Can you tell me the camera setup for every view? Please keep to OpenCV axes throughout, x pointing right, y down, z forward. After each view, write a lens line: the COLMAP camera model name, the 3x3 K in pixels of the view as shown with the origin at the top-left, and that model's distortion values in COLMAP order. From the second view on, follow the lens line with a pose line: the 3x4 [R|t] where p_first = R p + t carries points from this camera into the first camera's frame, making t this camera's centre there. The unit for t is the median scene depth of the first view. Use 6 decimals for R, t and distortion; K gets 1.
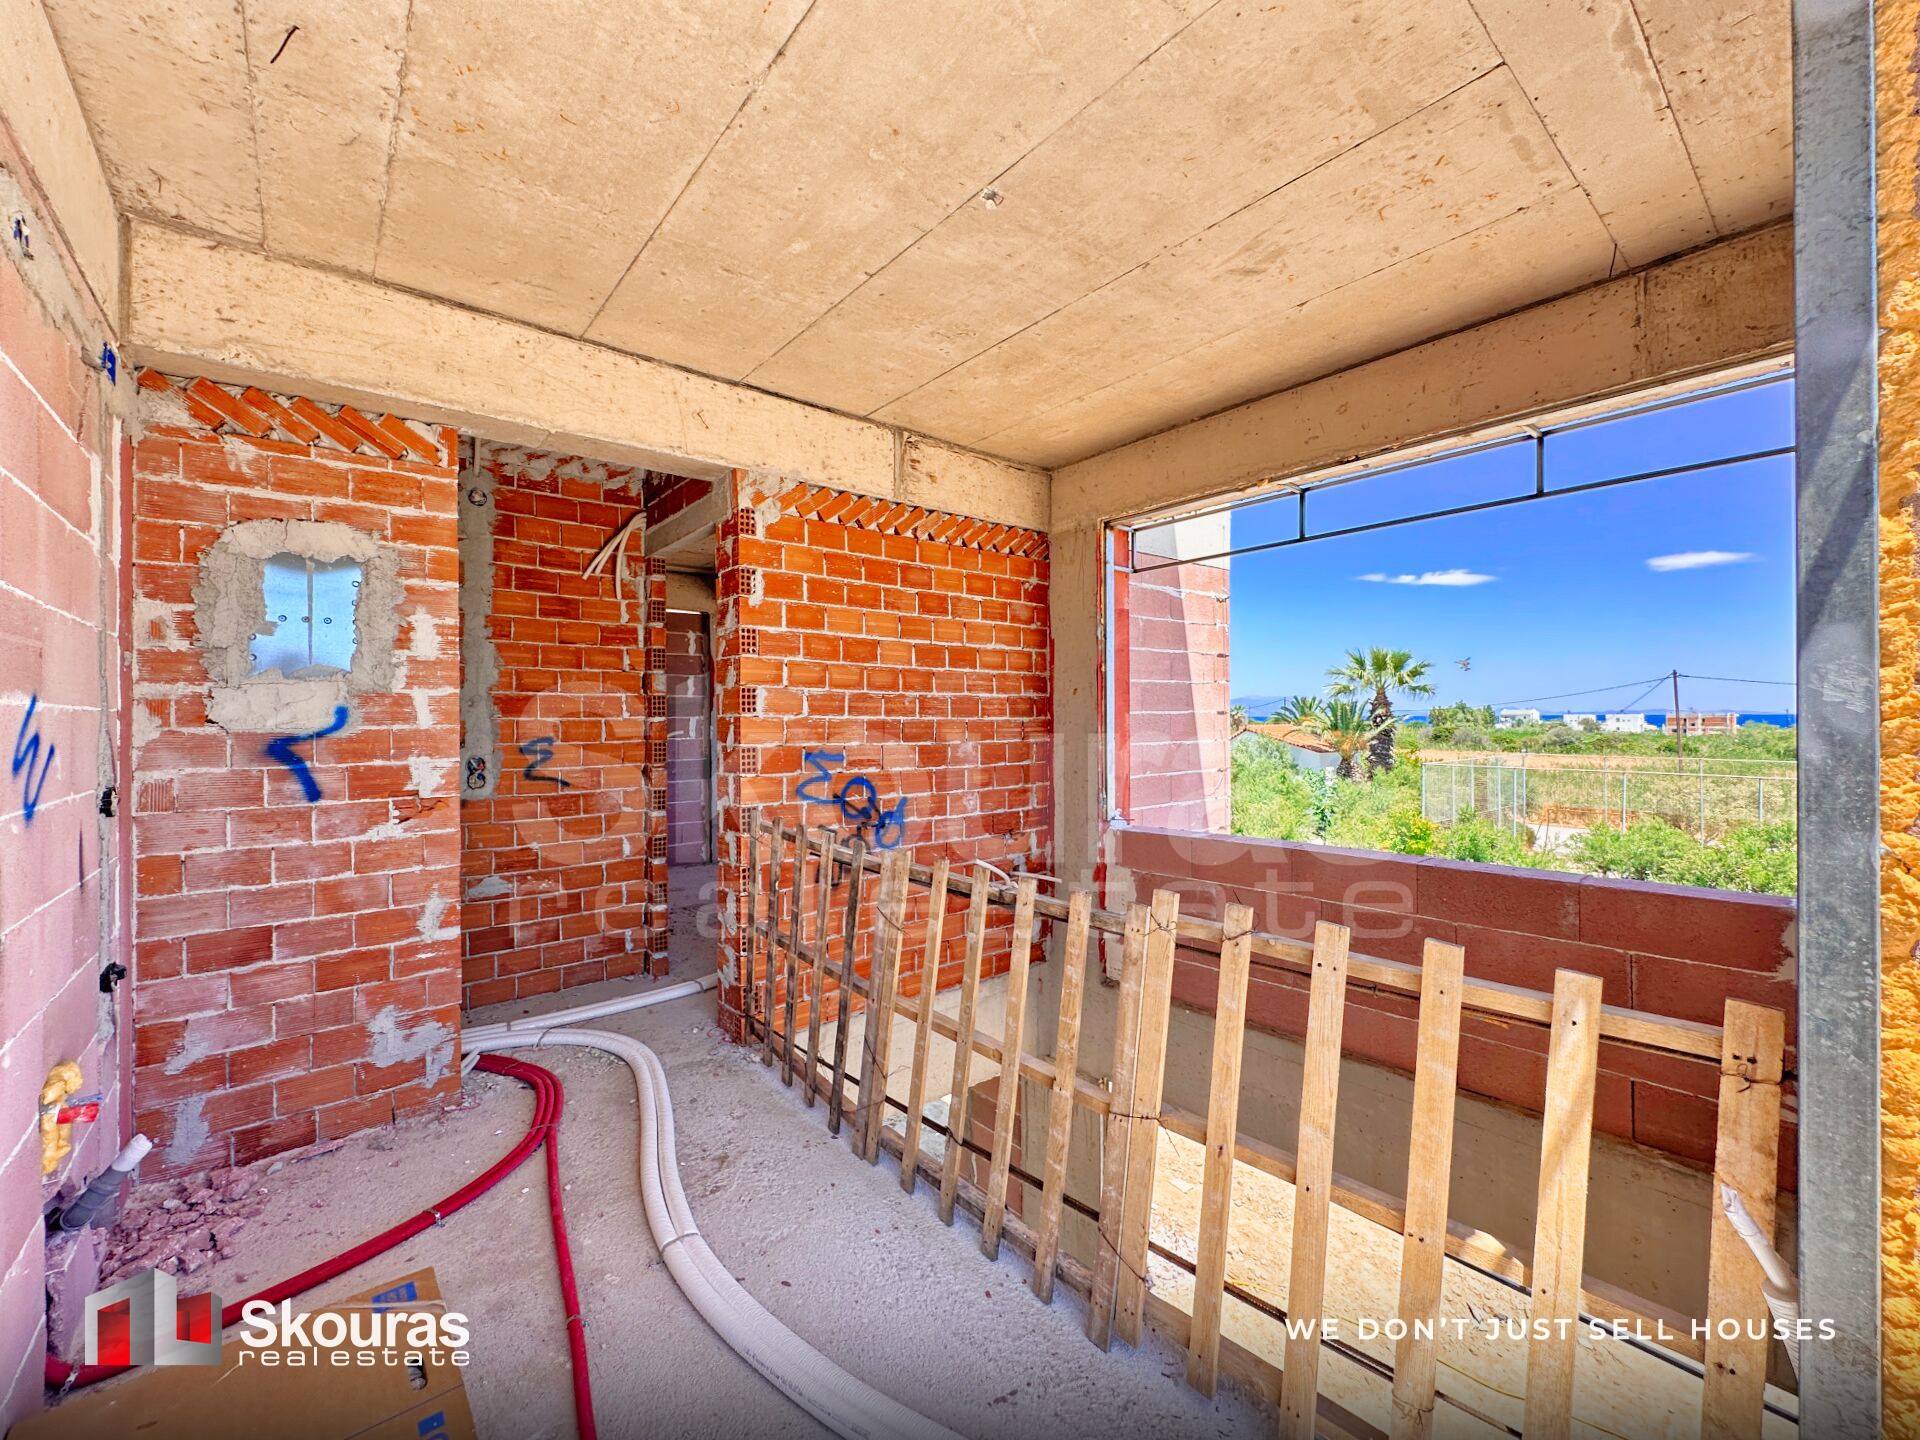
lens RADIAL K [[783.1, 0, 960.7], [0, 783.1, 725.7], [0, 0, 1]] dist [-0.000785, -0.000057]
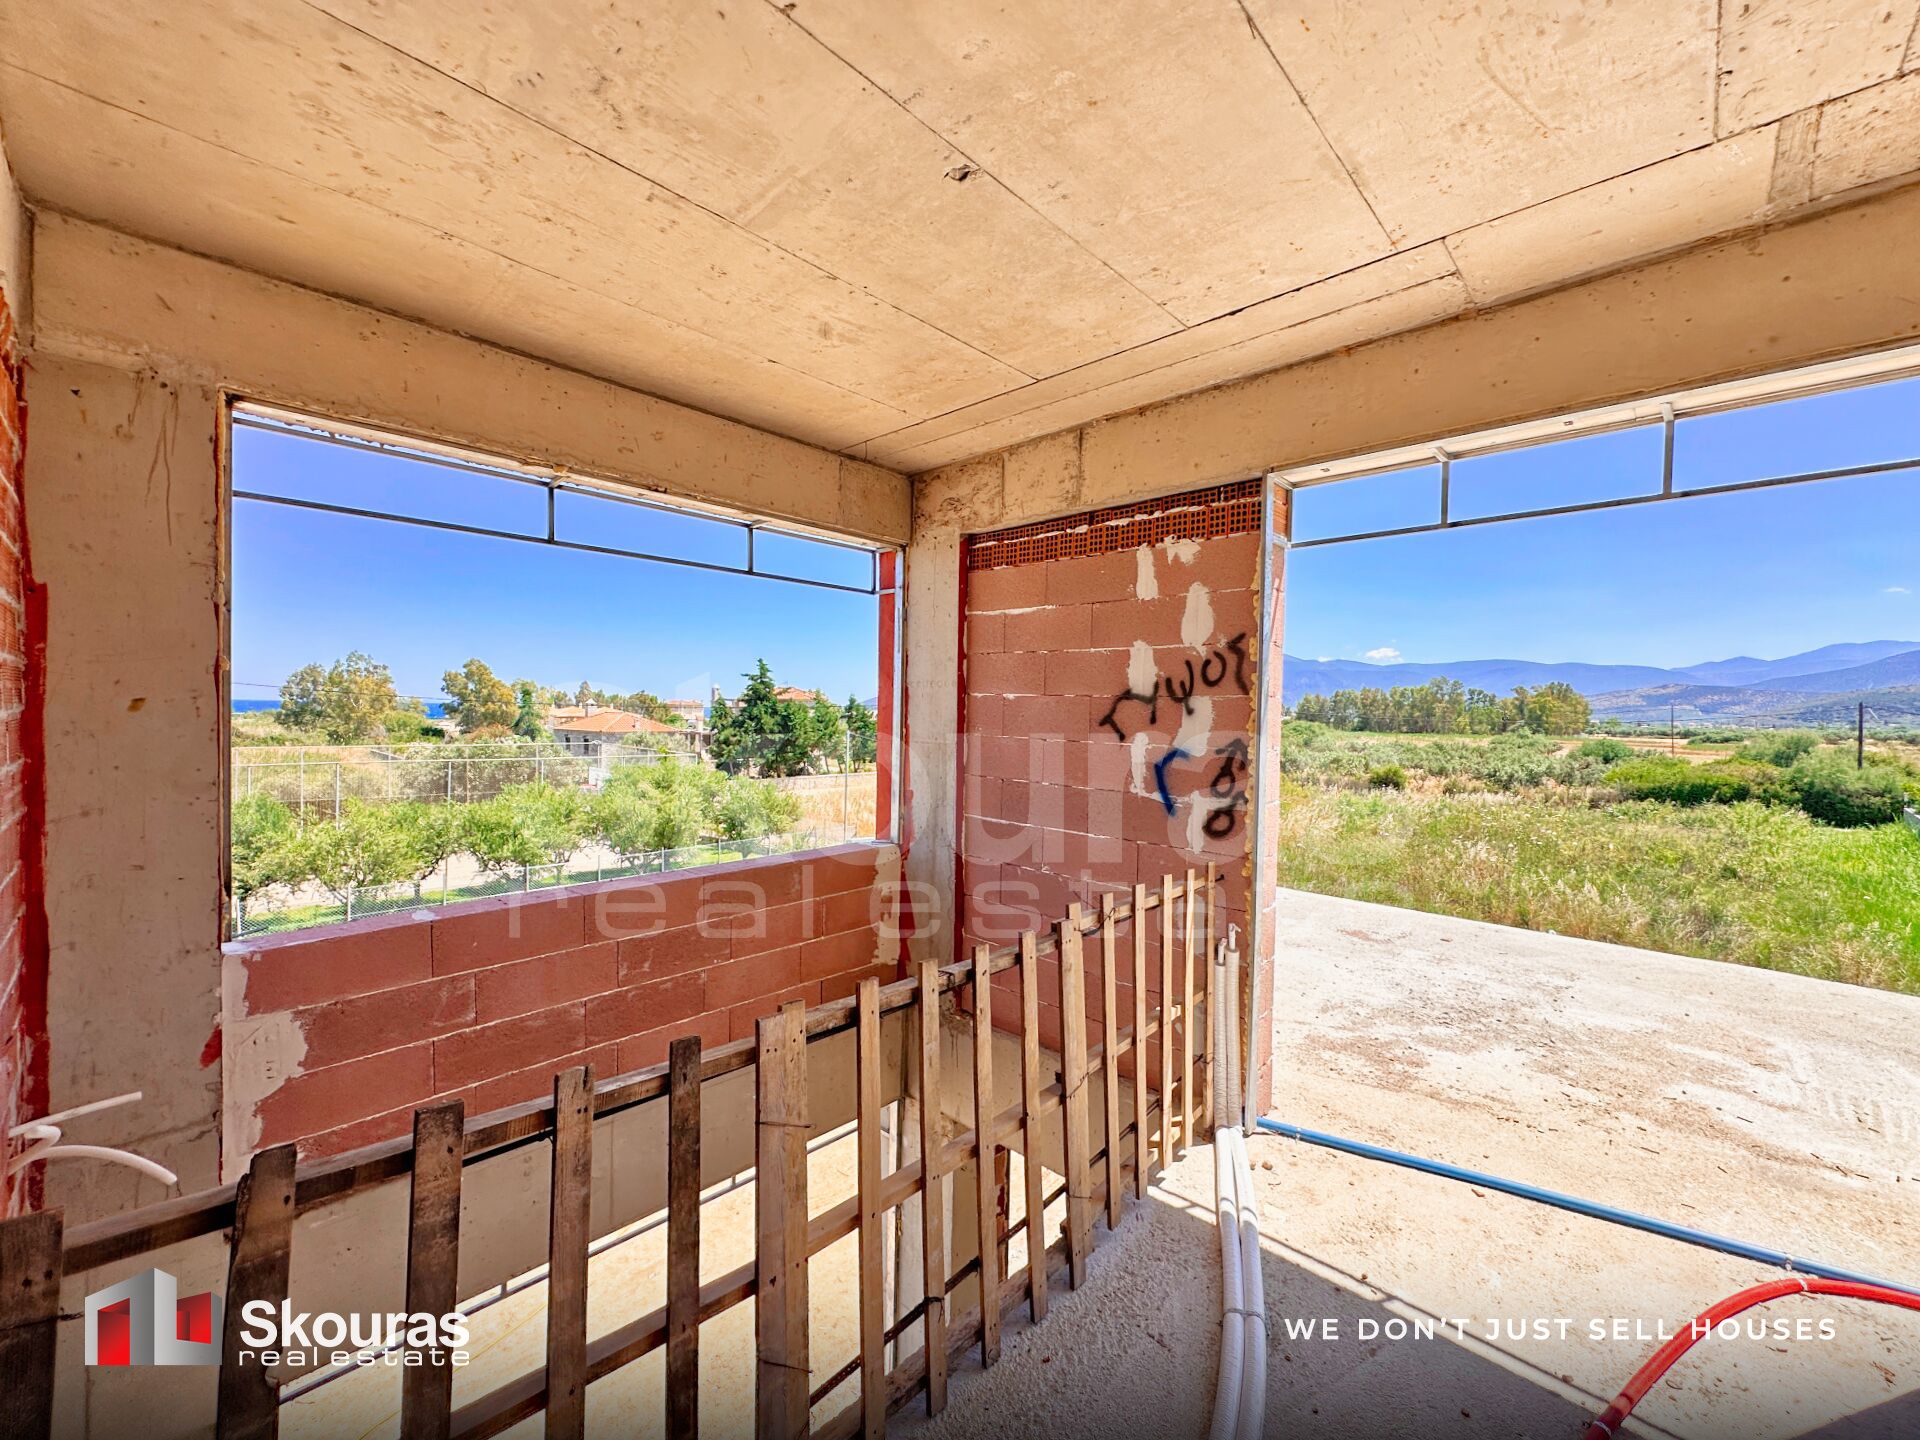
lens RADIAL K [[783.1, 0, 960.7], [0, 783.1, 725.7], [0, 0, 1]] dist [-0.000785, -0.000057]
pose [[-0.116699, -0.015224, 0.993051, -0.394905], [-0.006641, 0.999872, 0.014548, -0.039683], [-0.993145, -0.004897, -0.116785, 0.530472]]
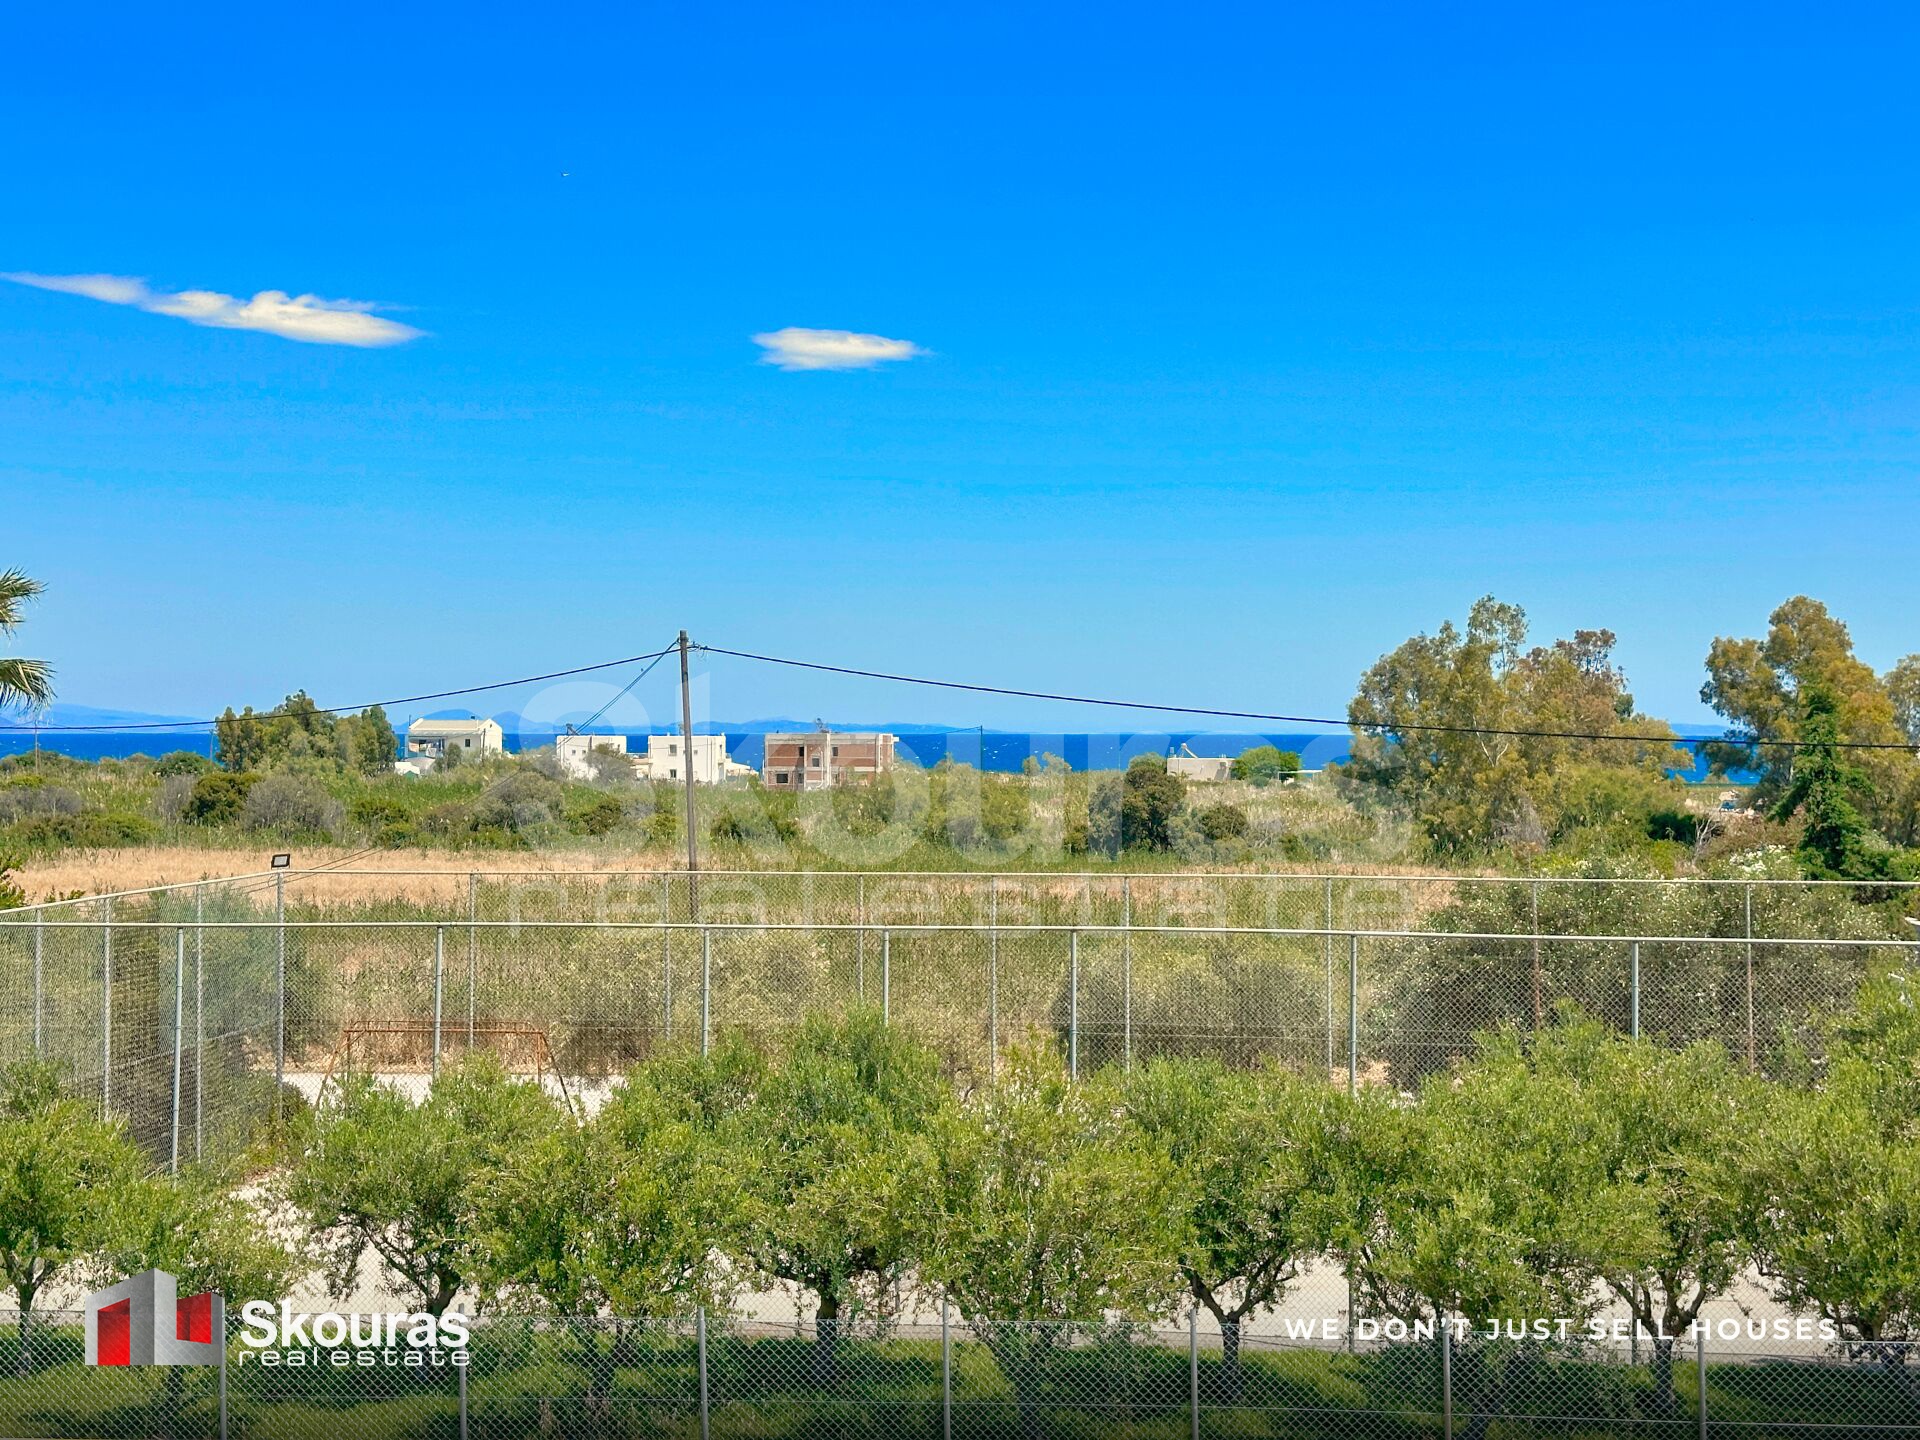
lens RADIAL K [[2677.4, 0, 960.0], [0, 2677.4, 720.0], [0, 0, 1]] dist [0.123453, -0.005773]
pose [[0.698337, 0.008541, 0.715718, 0.765387], [0.003737, 0.999872, -0.015579, -0.077964], [-0.715759, 0.013554, 0.698215, -0.158205]]
